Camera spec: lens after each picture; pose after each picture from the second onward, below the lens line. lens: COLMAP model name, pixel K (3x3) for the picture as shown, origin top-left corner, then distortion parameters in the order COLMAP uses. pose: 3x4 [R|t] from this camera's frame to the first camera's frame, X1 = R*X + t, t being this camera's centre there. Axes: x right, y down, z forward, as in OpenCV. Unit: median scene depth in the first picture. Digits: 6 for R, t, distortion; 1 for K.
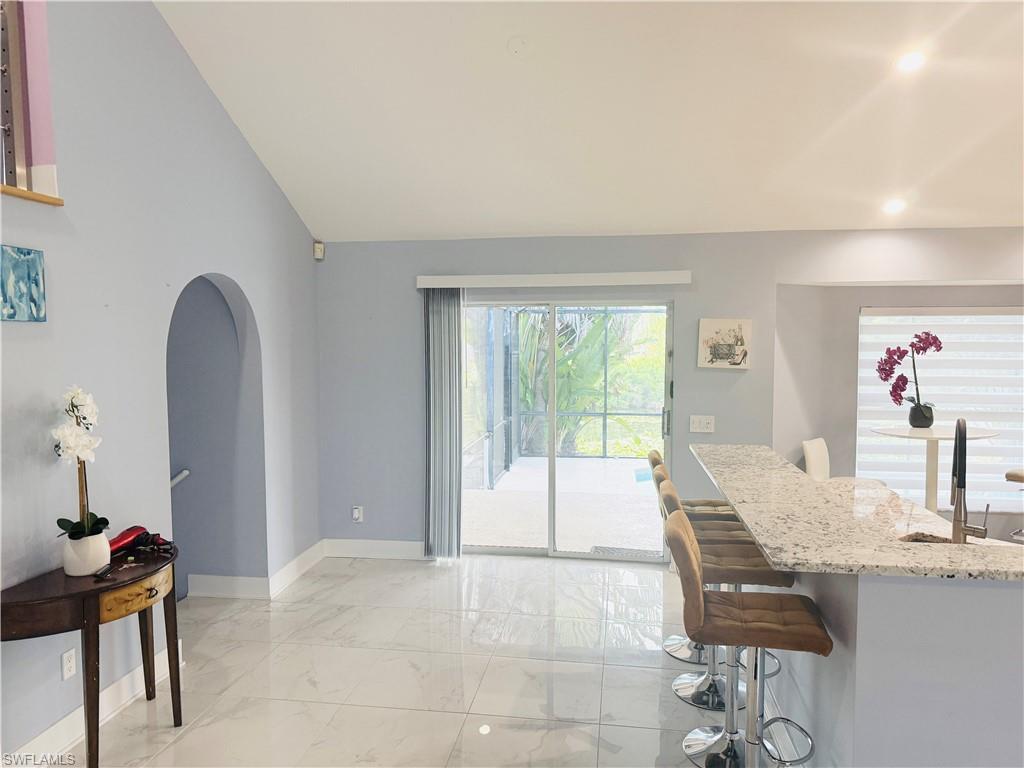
lens RADIAL K [[708.1, 0, 512.0], [0, 708.1, 384.0], [0, 0, 1]] dist [0.123237, -0.175863]
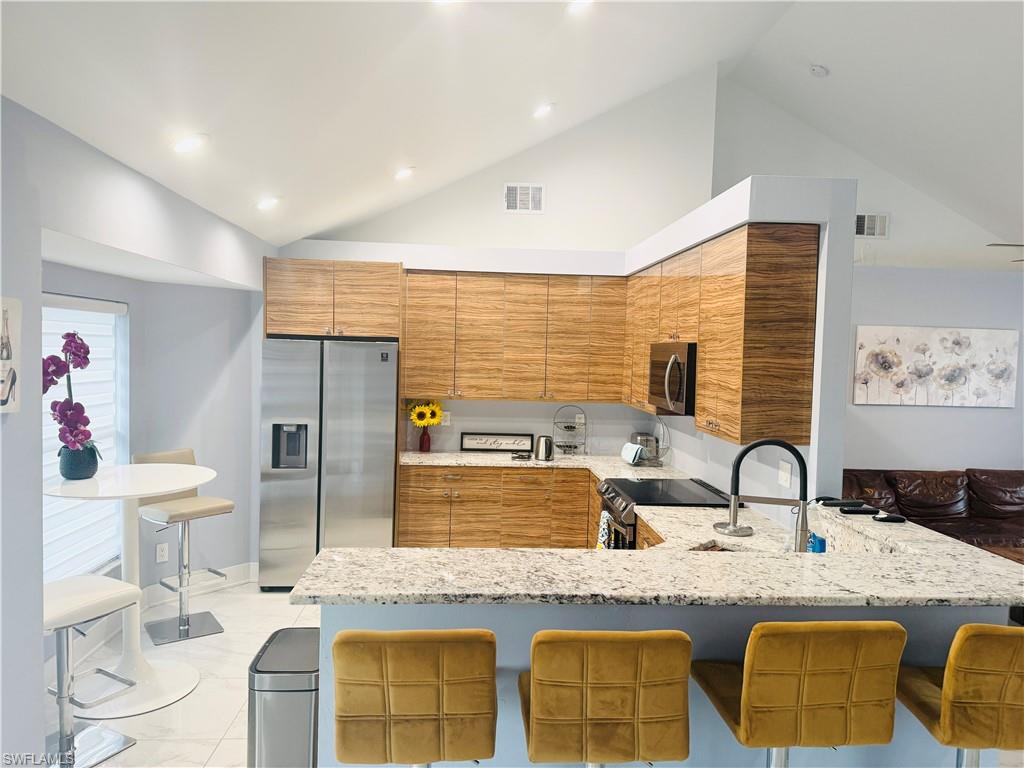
lens RADIAL K [[708.1, 0, 512.0], [0, 708.1, 384.0], [0, 0, 1]] dist [0.123237, -0.175863]
pose [[-0.218930, -0.048798, 0.974520, -0.158788], [0.032271, 0.997840, 0.057216, -0.050650], [-0.975207, 0.043975, -0.216883, 0.753503]]
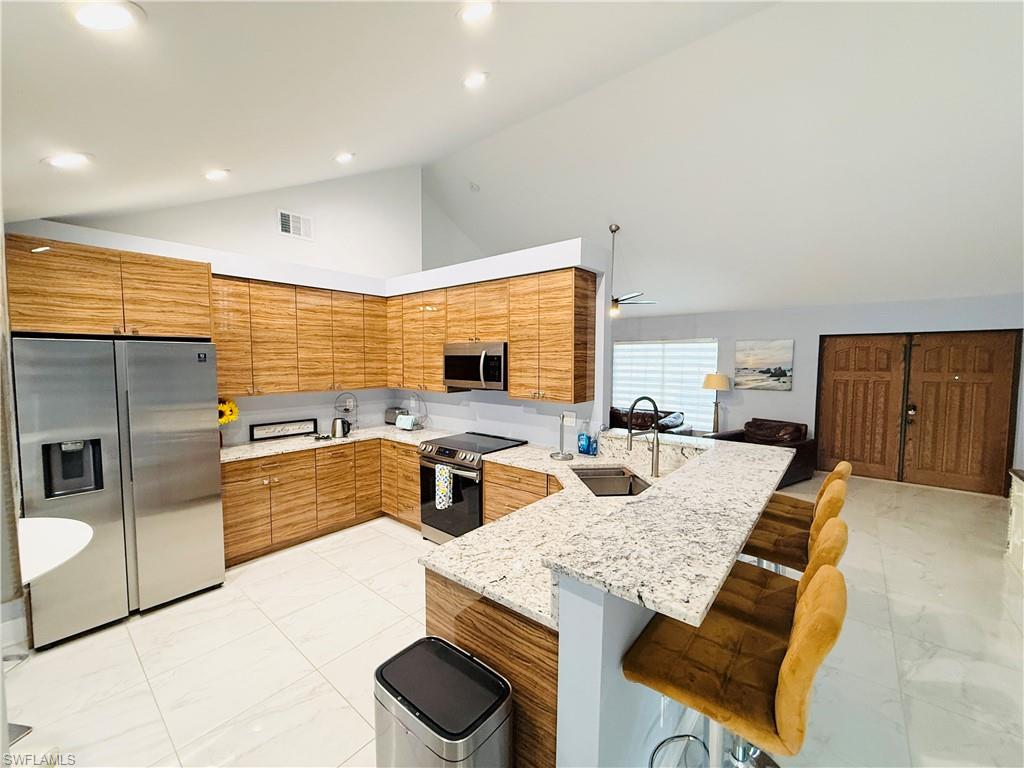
lens RADIAL K [[409.9, 0, 510.9], [0, 409.9, 385.3], [0, 0, 1]] dist [0.003001, 0.000495]
pose [[-0.856797, -0.031910, 0.514665, 0.175024], [0.030326, 0.993238, 0.112067, -0.050037], [-0.514761, 0.111627, -0.850036, 0.959573]]
